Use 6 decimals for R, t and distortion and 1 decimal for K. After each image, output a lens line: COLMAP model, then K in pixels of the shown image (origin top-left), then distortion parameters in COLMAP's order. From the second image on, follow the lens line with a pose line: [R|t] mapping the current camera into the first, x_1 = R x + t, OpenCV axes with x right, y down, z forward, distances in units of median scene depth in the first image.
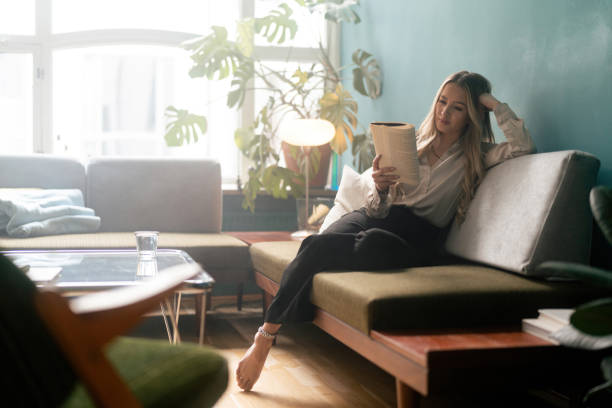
lens RADIAL K [[887.8, 0, 306.0], [0, 887.8, 204.0], [0, 0, 1]] dist [-0.005384, 0.006237]
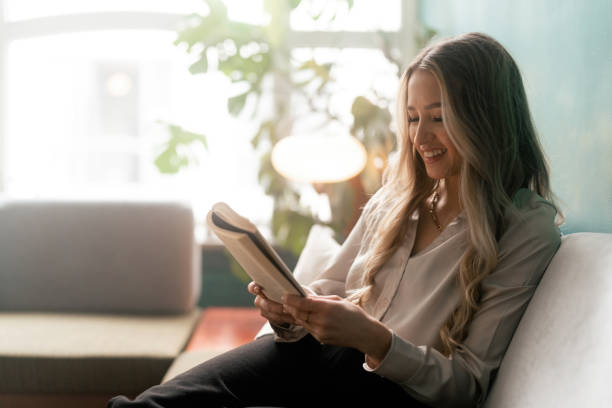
lens RADIAL K [[899.9, 0, 306.0], [0, 899.9, 204.0], [0, 0, 1]] dist [0.012701, -0.026751]
pose [[0.974150, 0.009170, -0.225718, 0.118235], [-0.010787, 0.999924, -0.005932, -0.038798], [0.225646, 0.008214, 0.974175, 0.334286]]
